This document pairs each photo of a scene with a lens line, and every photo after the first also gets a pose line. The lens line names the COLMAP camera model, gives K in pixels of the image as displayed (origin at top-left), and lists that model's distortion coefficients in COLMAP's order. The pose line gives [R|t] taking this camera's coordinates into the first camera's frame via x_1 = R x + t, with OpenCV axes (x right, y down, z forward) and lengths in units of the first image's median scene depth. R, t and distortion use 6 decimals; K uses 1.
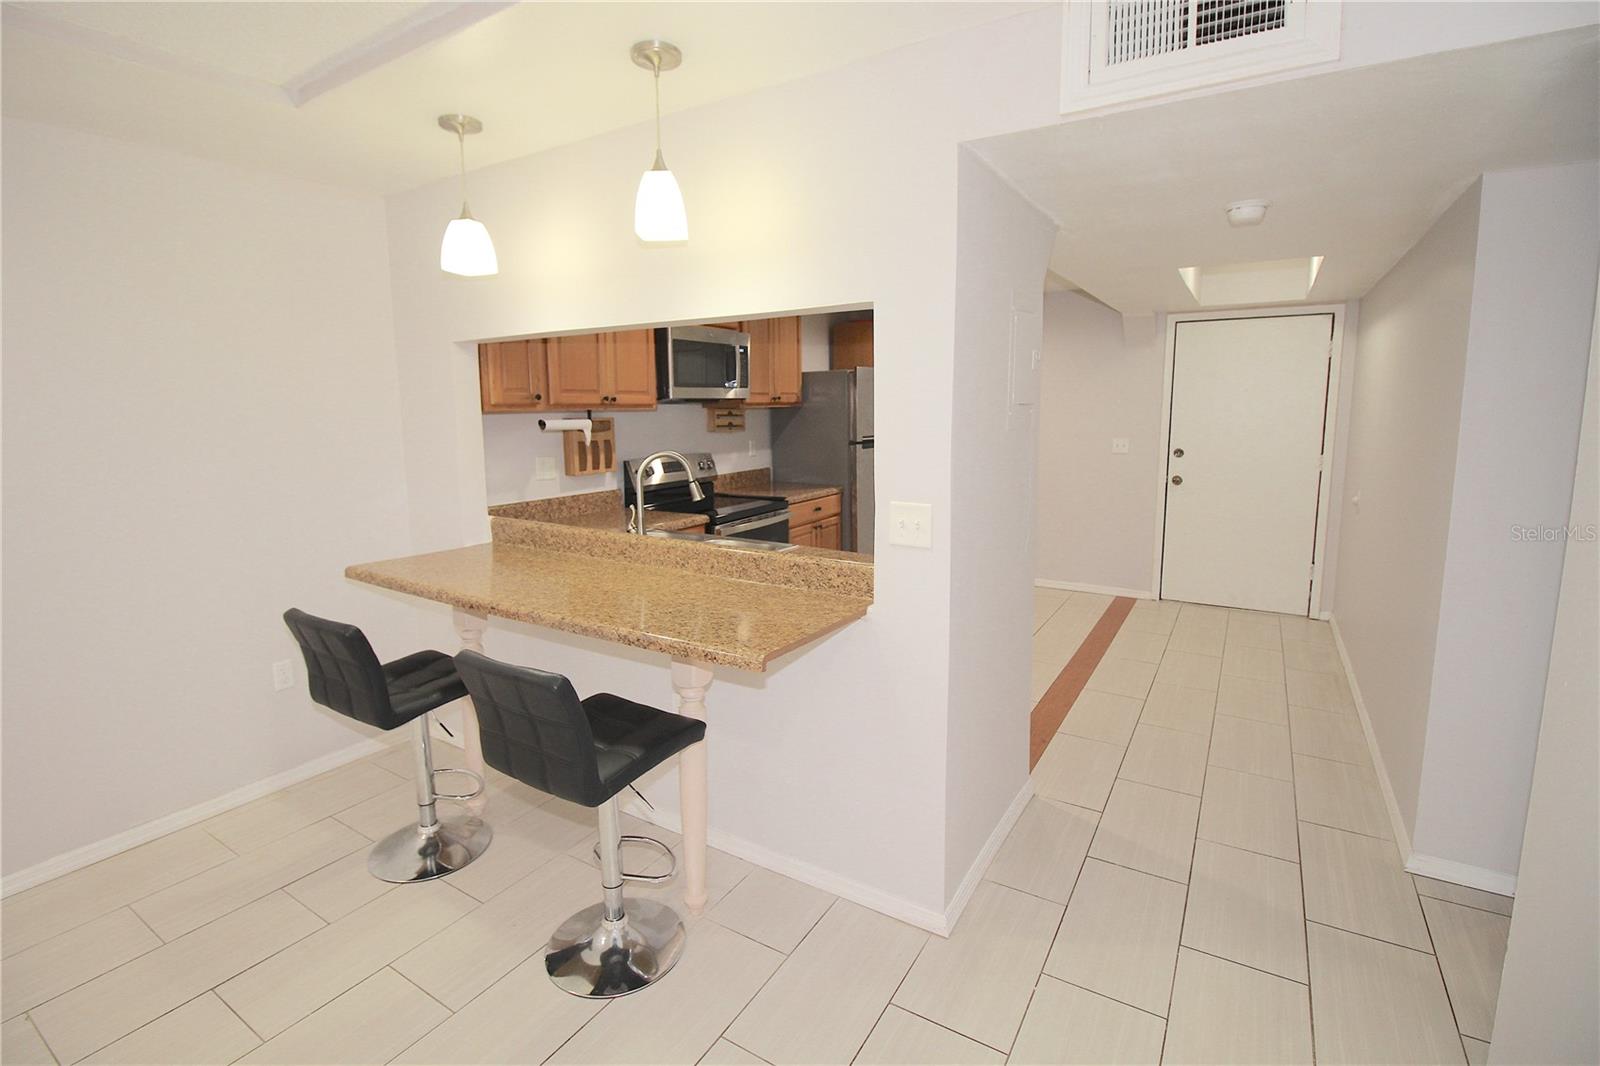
lens RADIAL K [[738.9, 0, 789.1], [0, 738.9, 499.0], [0, 0, 1]] dist [-0.006828, -0.009137]
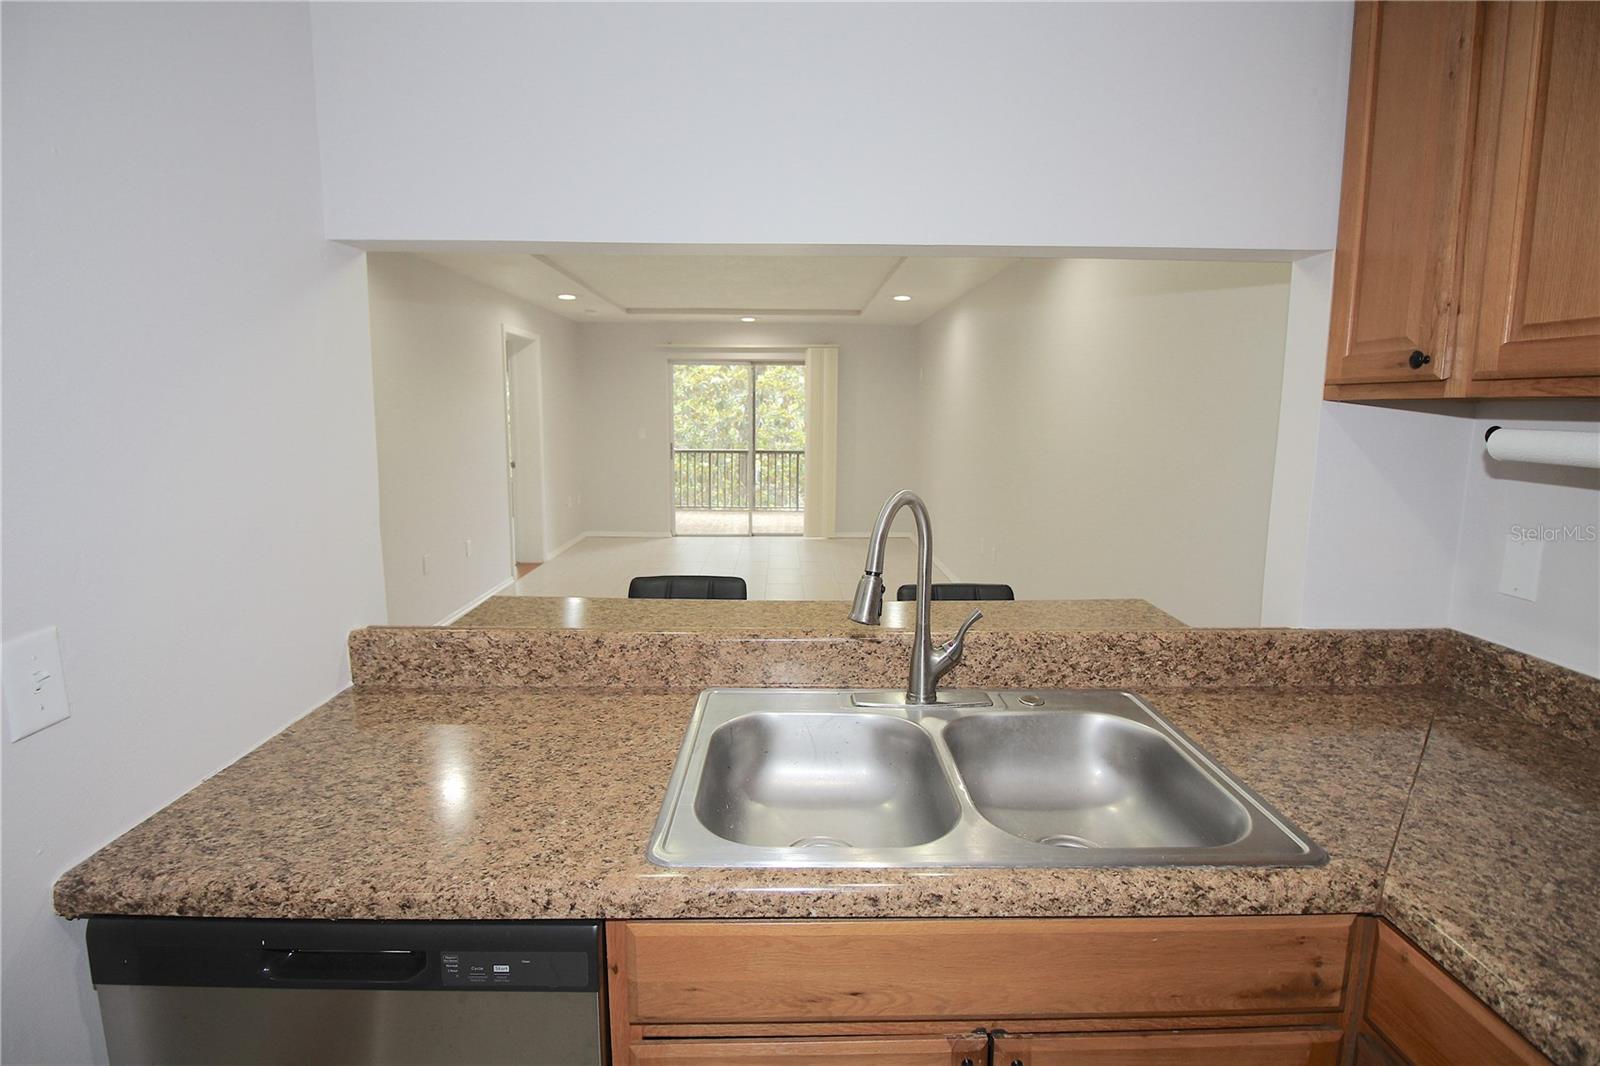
lens RADIAL K [[738.9, 0, 781.3], [0, 738.9, 503.9], [0, 0, 1]] dist [-0.006828, -0.009137]
pose [[-0.845328, 0.071833, -0.529397, 0.068618], [-0.066380, 0.969118, 0.237493, -0.090015], [0.530108, 0.235901, -0.814454, 0.766648]]
